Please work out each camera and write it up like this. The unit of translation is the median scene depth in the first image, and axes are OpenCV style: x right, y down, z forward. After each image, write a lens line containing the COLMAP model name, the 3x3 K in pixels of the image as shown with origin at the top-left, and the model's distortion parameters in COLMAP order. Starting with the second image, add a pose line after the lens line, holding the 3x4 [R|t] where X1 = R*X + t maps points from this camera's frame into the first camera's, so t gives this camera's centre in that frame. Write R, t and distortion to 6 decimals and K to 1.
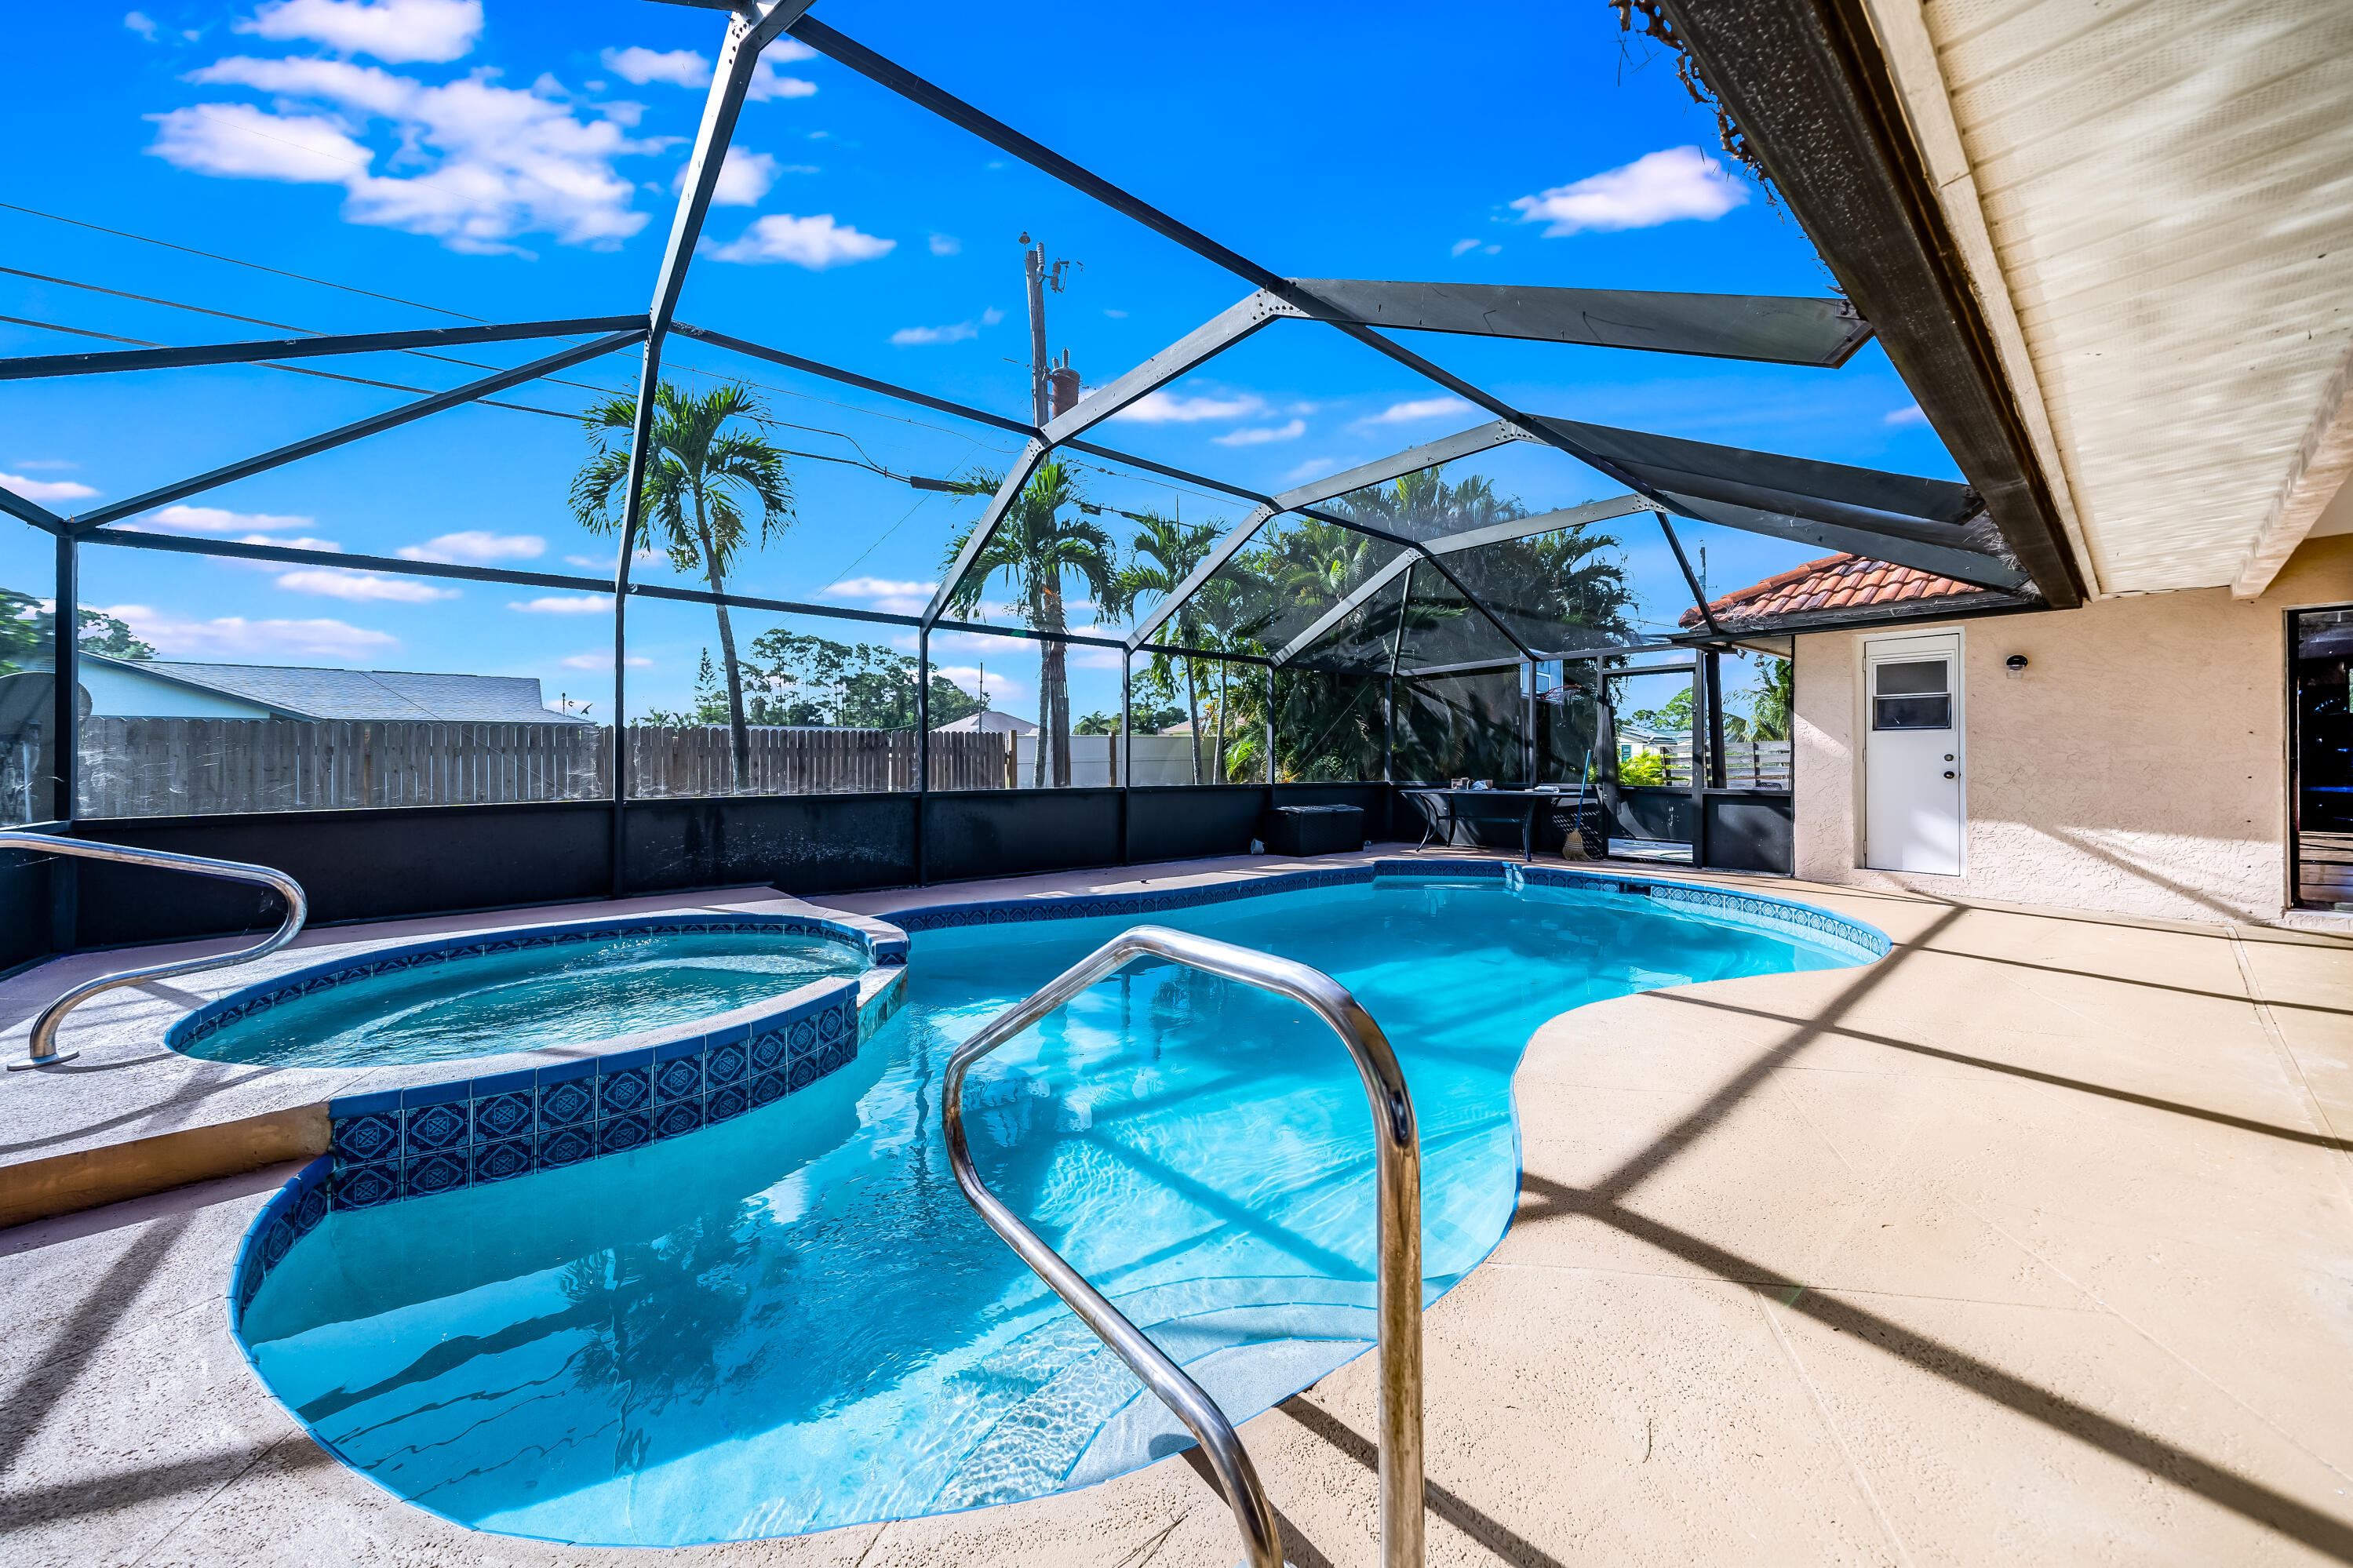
lens RADIAL K [[799.8, 0, 1171.0], [0, 799.8, 746.2], [0, 0, 1]] dist [-0.001248, 0.000065]
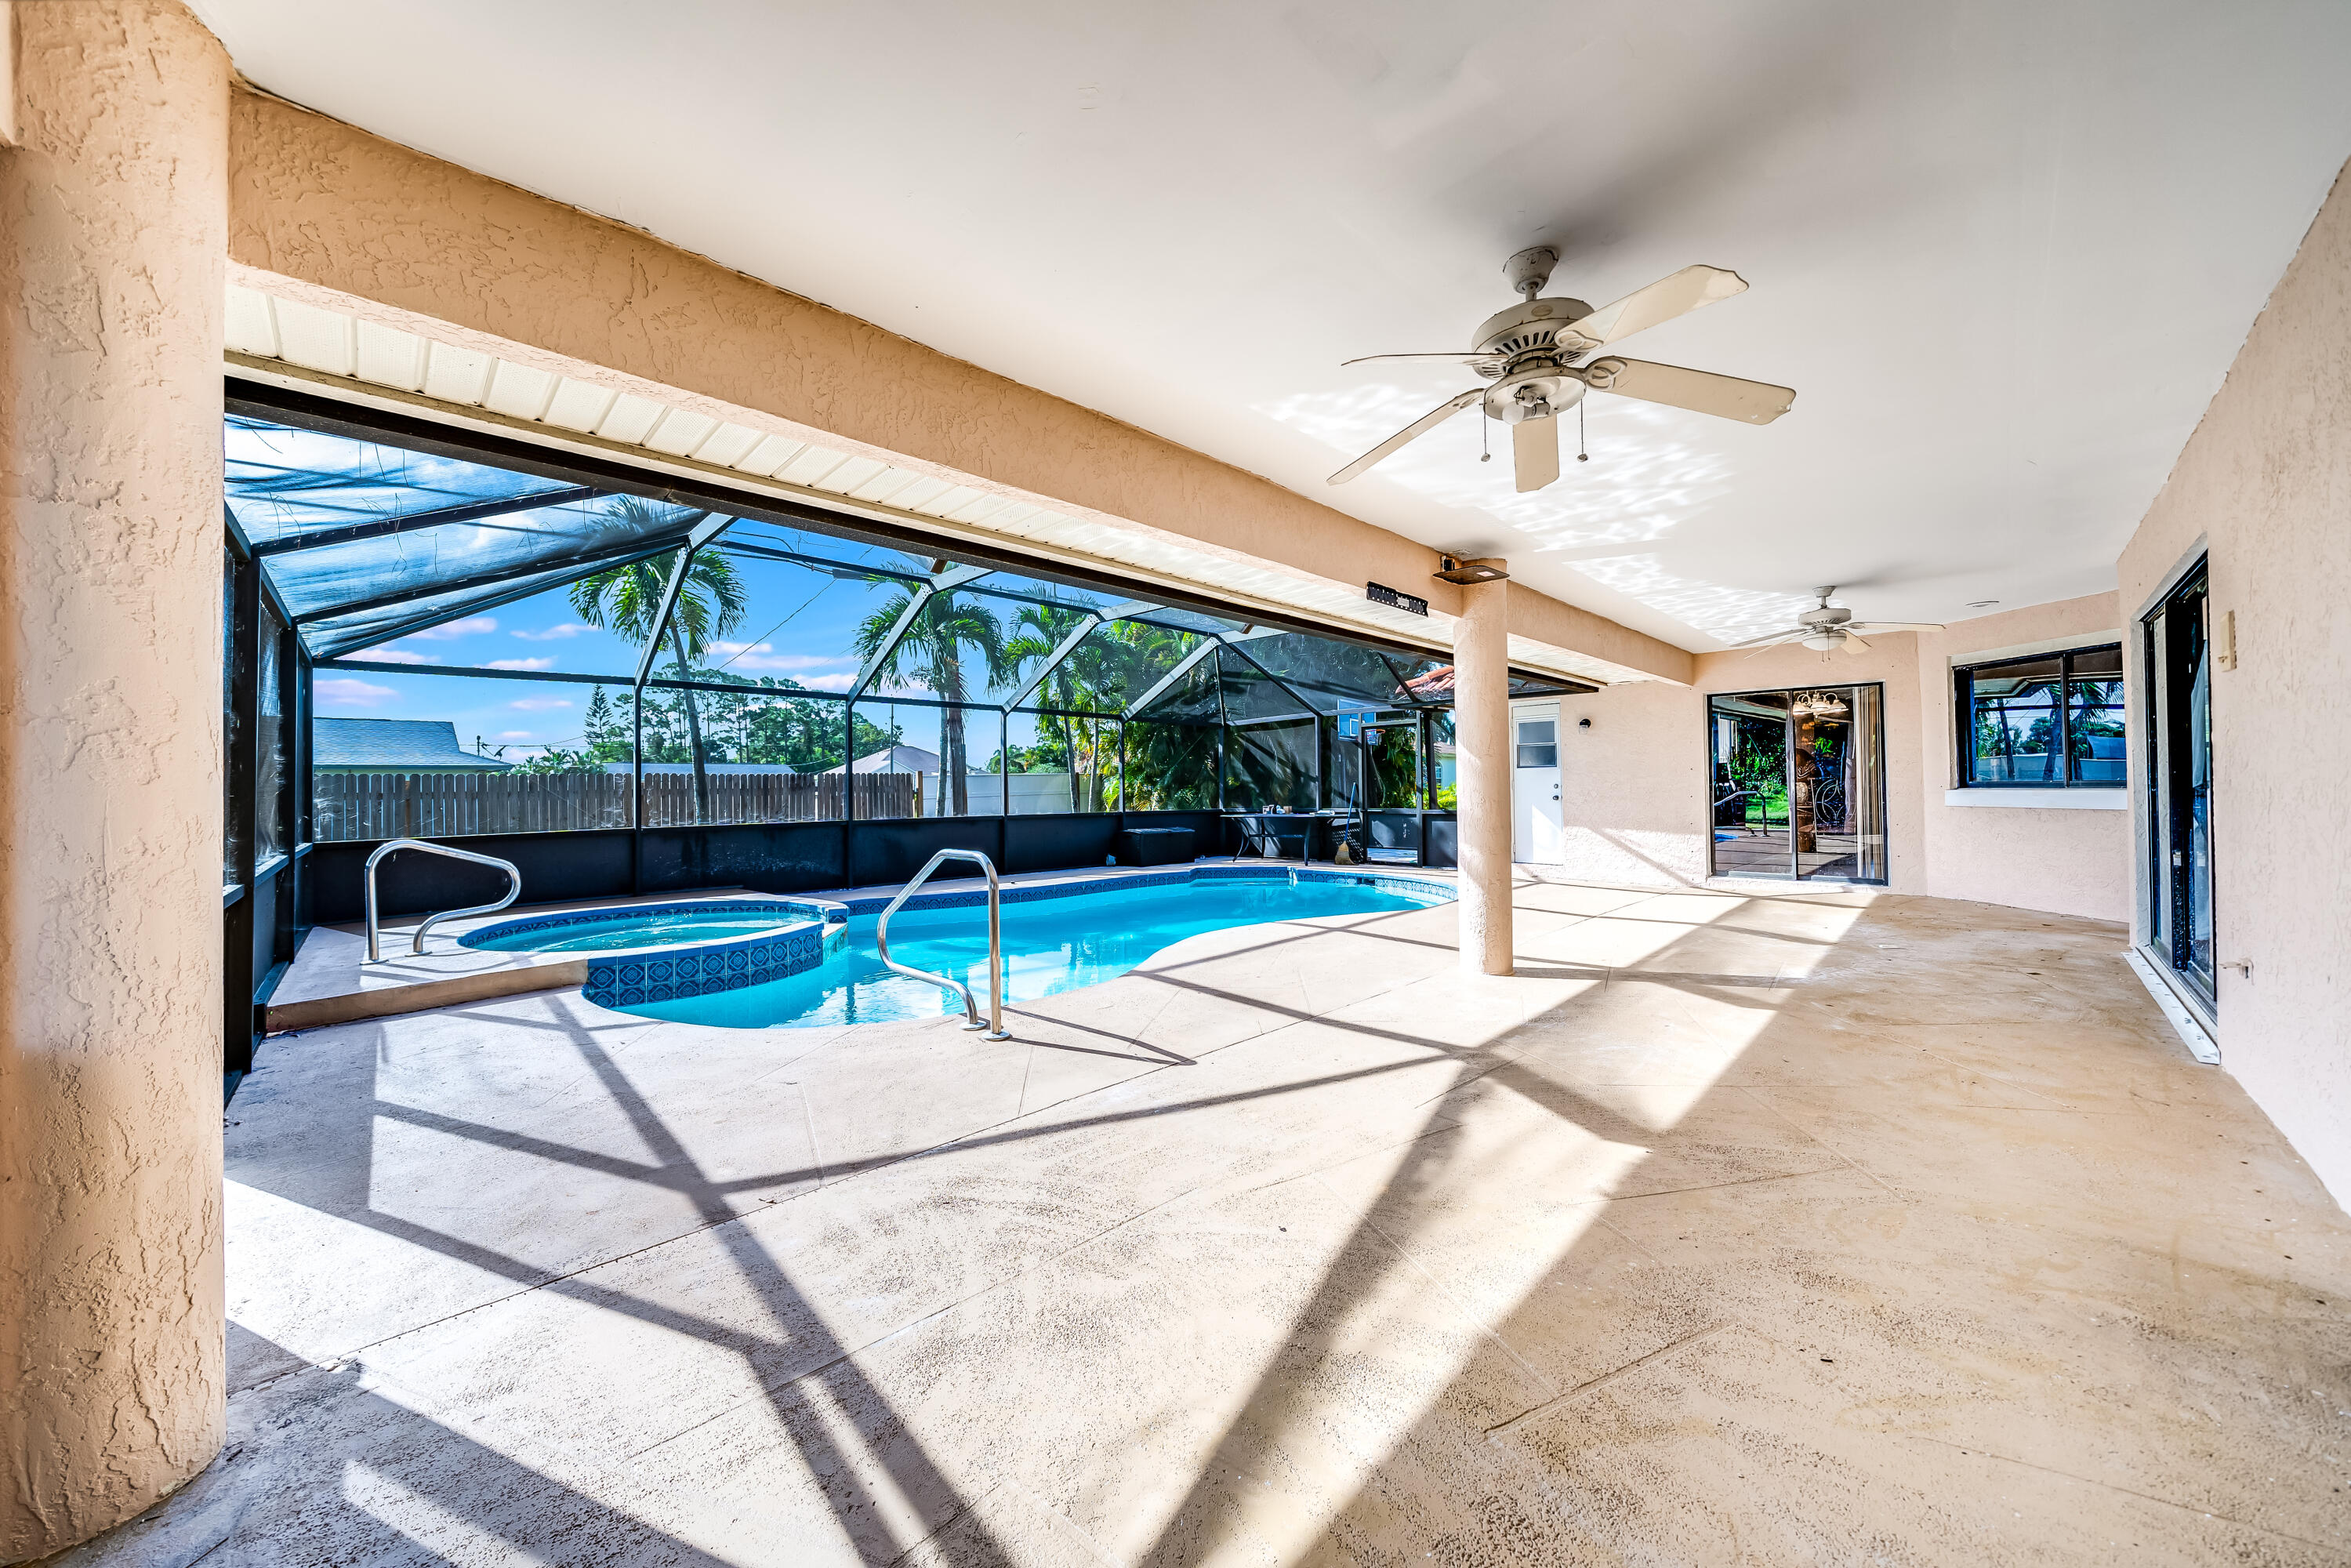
lens RADIAL K [[799.2, 0, 1157.7], [0, 799.2, 766.0], [0, 0, 1]] dist [-0.001248, 0.000065]
pose [[0.996189, -0.010673, 0.086567, 0.073935], [0.012023, 0.999814, -0.015093, -0.007120], [-0.086389, 0.016076, 0.996132, -0.311093]]
